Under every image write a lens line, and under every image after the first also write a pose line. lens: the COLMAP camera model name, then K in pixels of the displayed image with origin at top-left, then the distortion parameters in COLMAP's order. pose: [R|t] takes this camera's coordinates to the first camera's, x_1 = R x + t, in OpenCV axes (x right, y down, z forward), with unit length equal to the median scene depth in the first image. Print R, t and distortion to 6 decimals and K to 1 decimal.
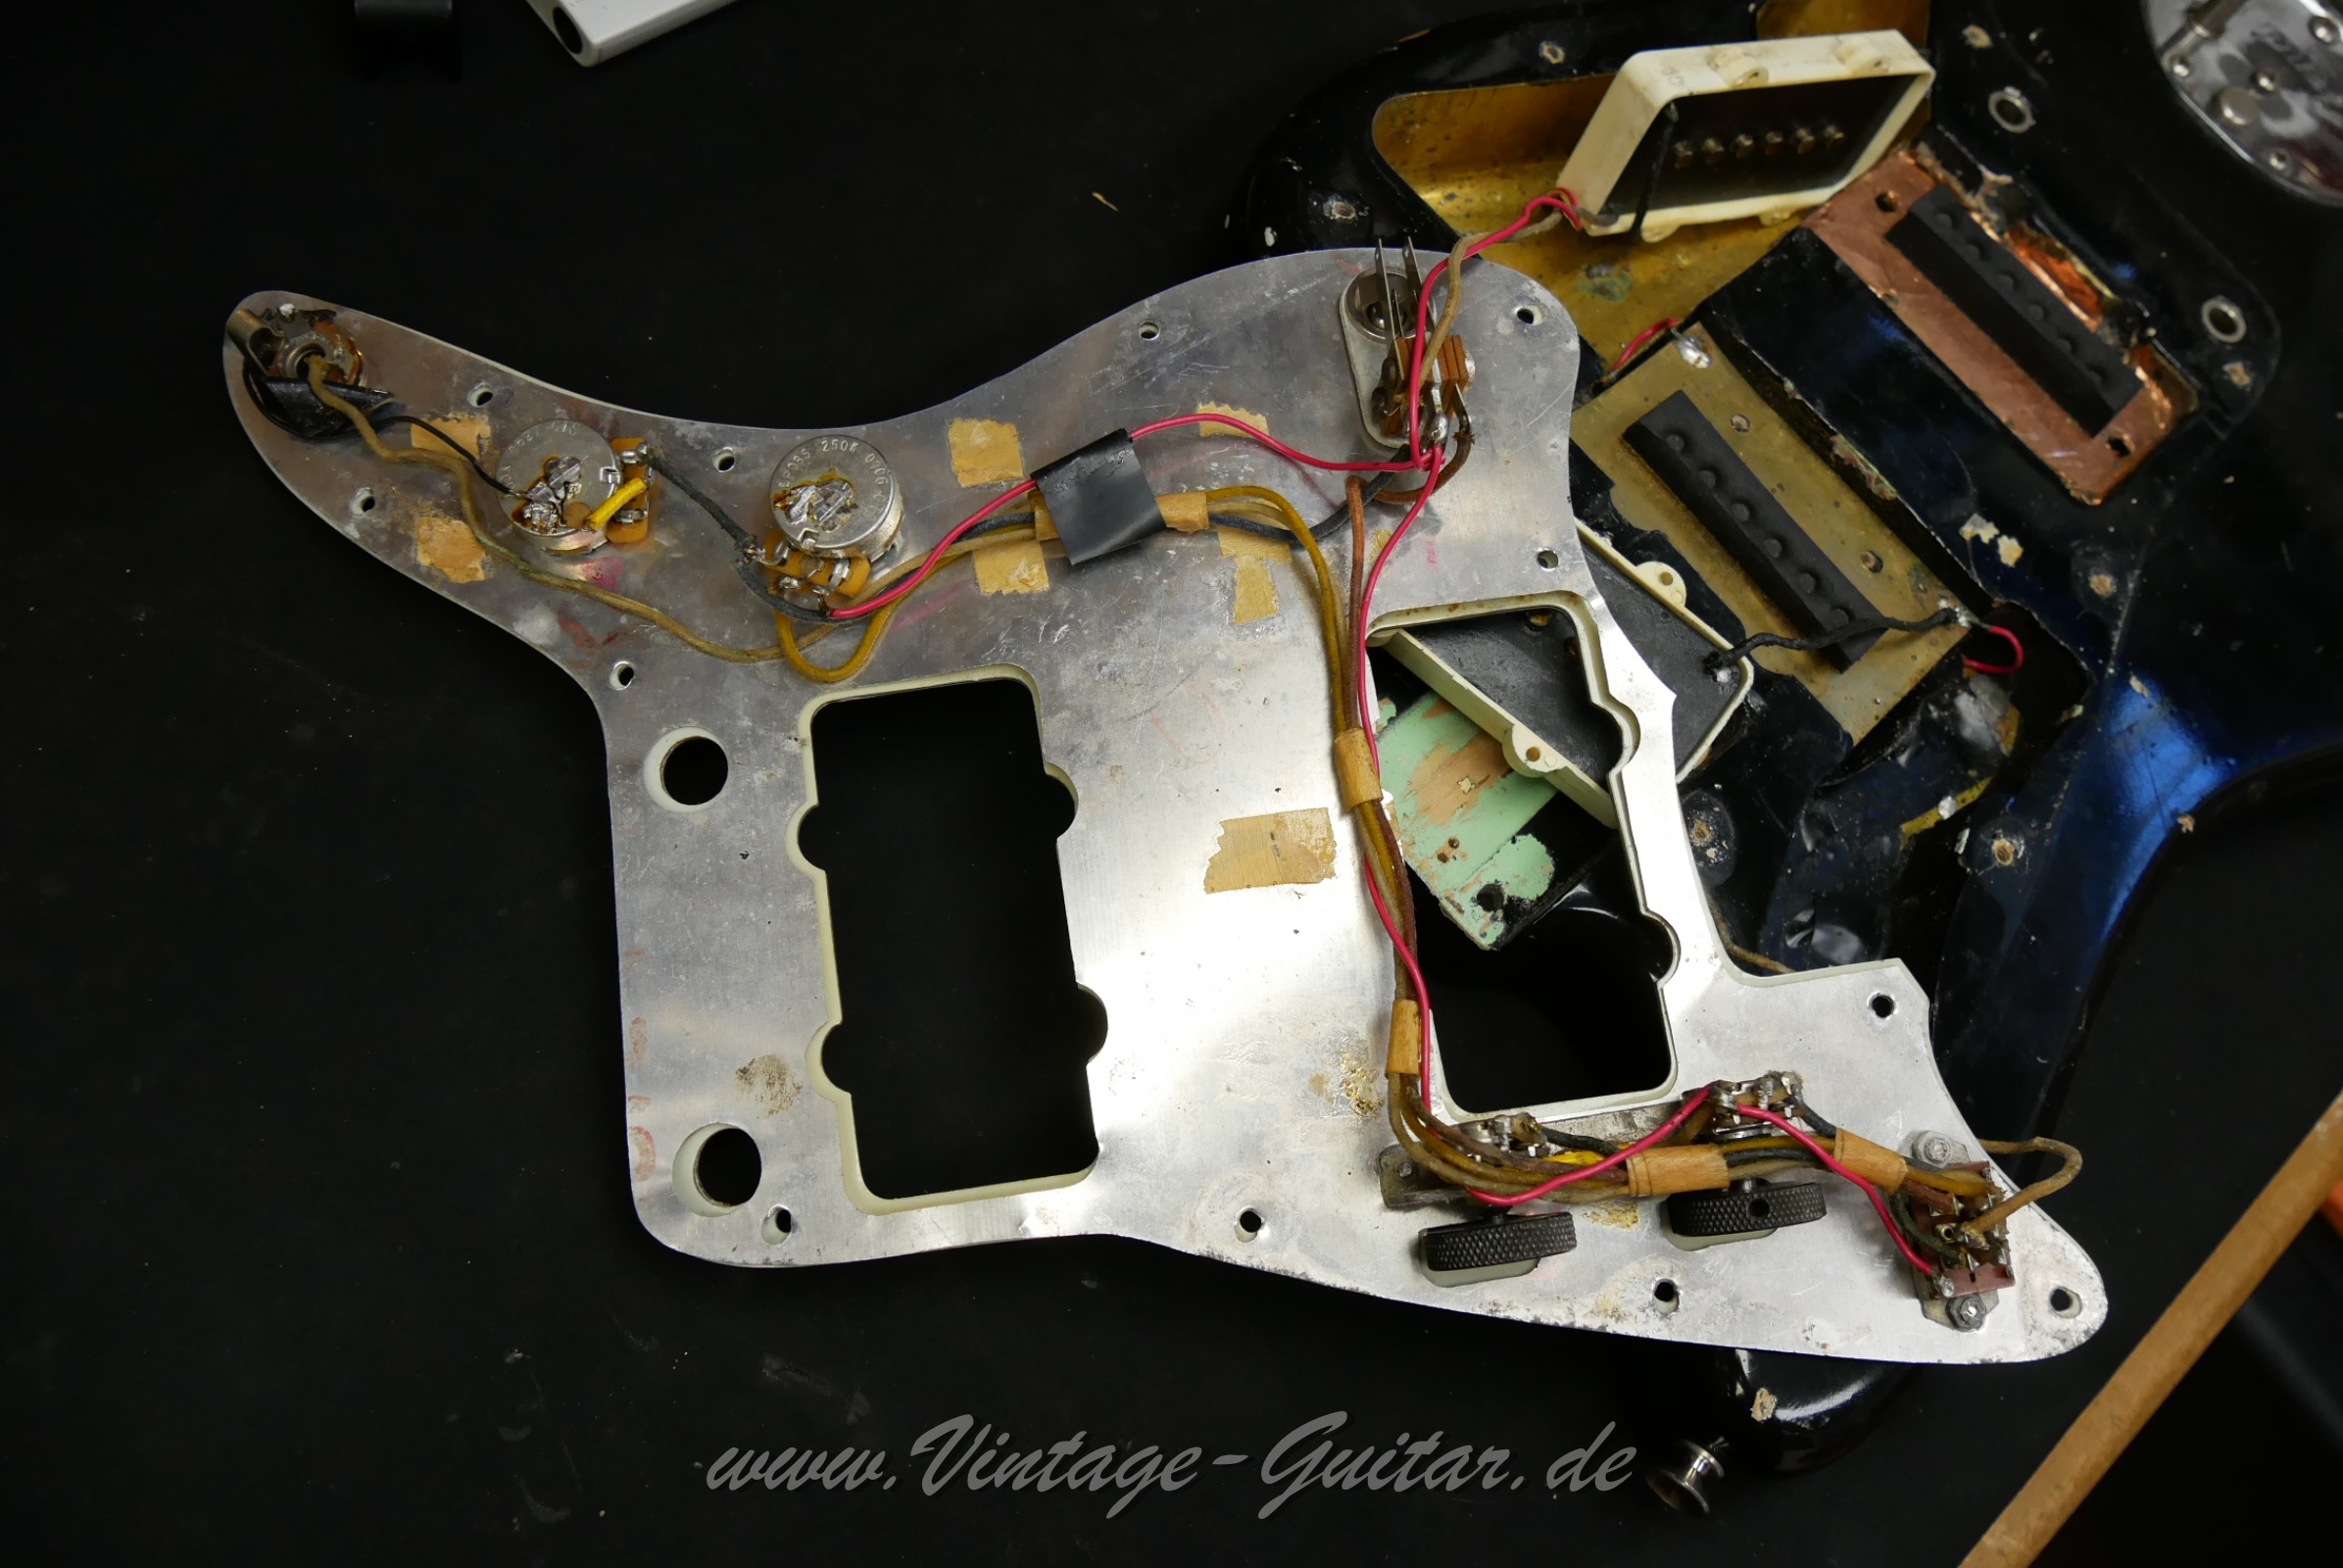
lens RADIAL K [[2033.9, 0, 1169.0], [0, 2033.9, 813.8], [0, 0, 1]] dist [-0.071831, 0.005752]
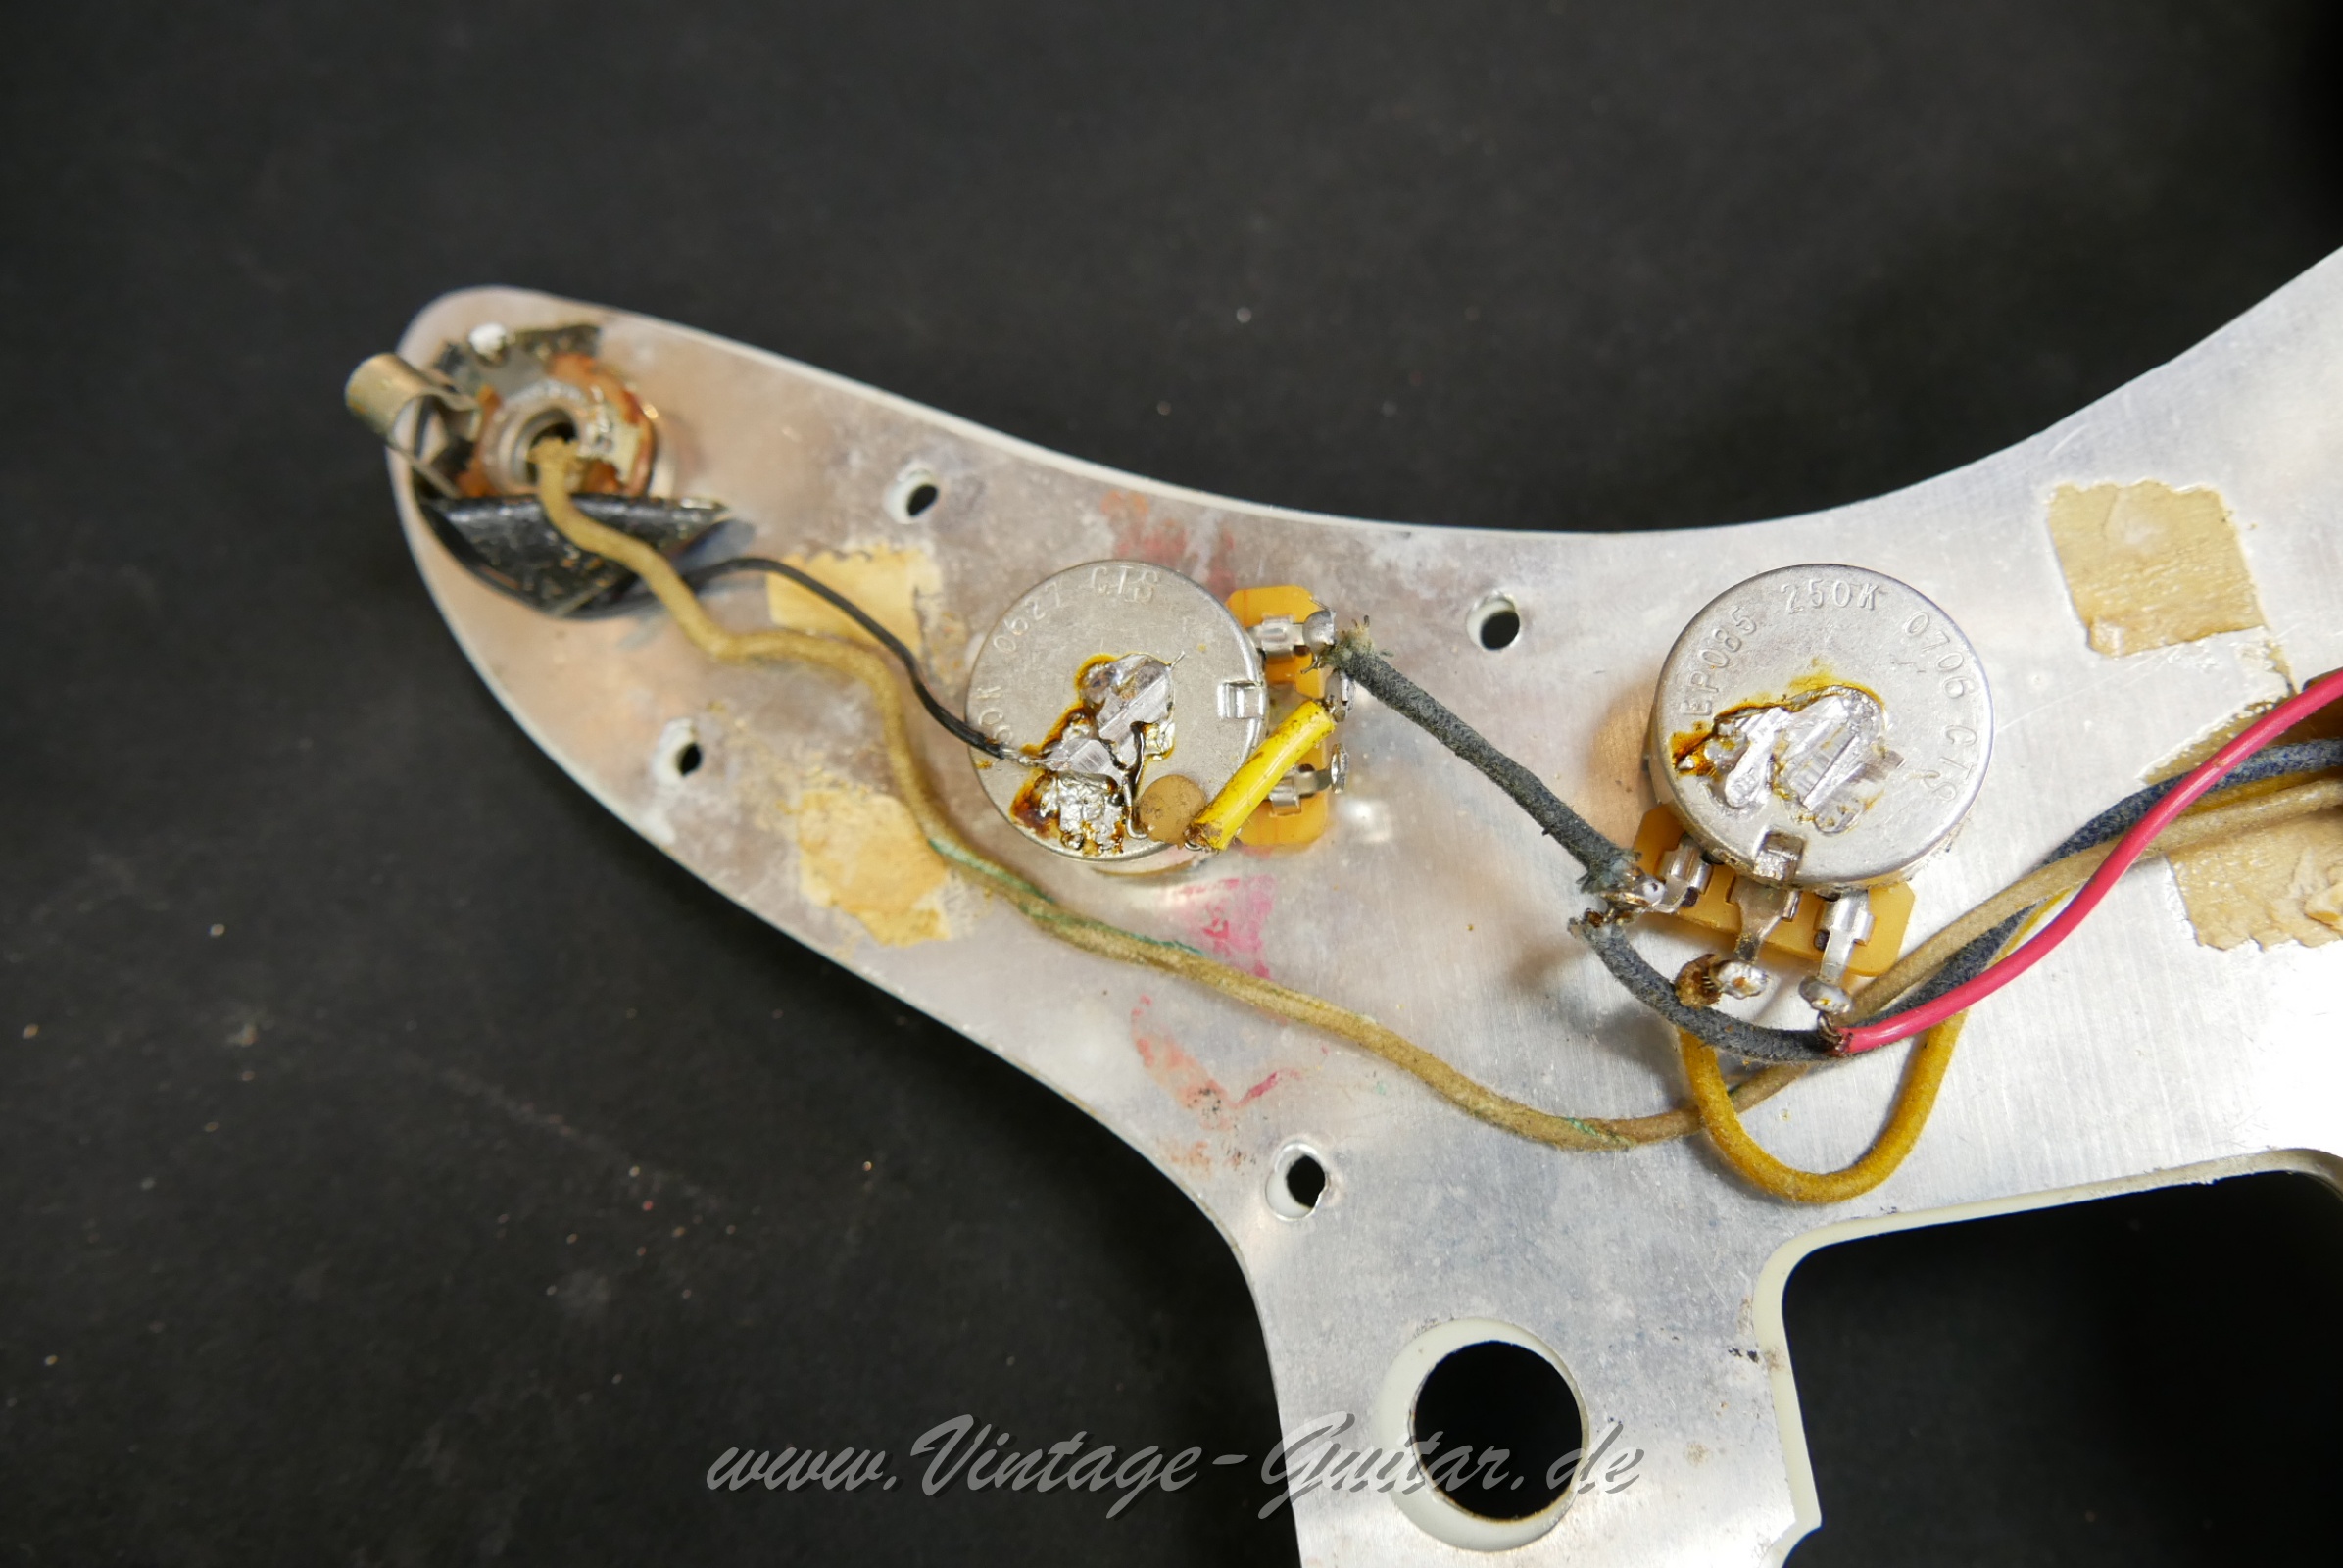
lens RADIAL K [[2033.9, 0, 1169.0], [0, 2033.9, 813.8], [0, 0, 1]] dist [-0.071831, 0.005752]
pose [[0.979220, -0.041607, -0.198489, -0.210061], [0.054047, 0.996872, 0.057670, -0.167926], [0.195469, -0.067199, 0.978405, 0.593652]]
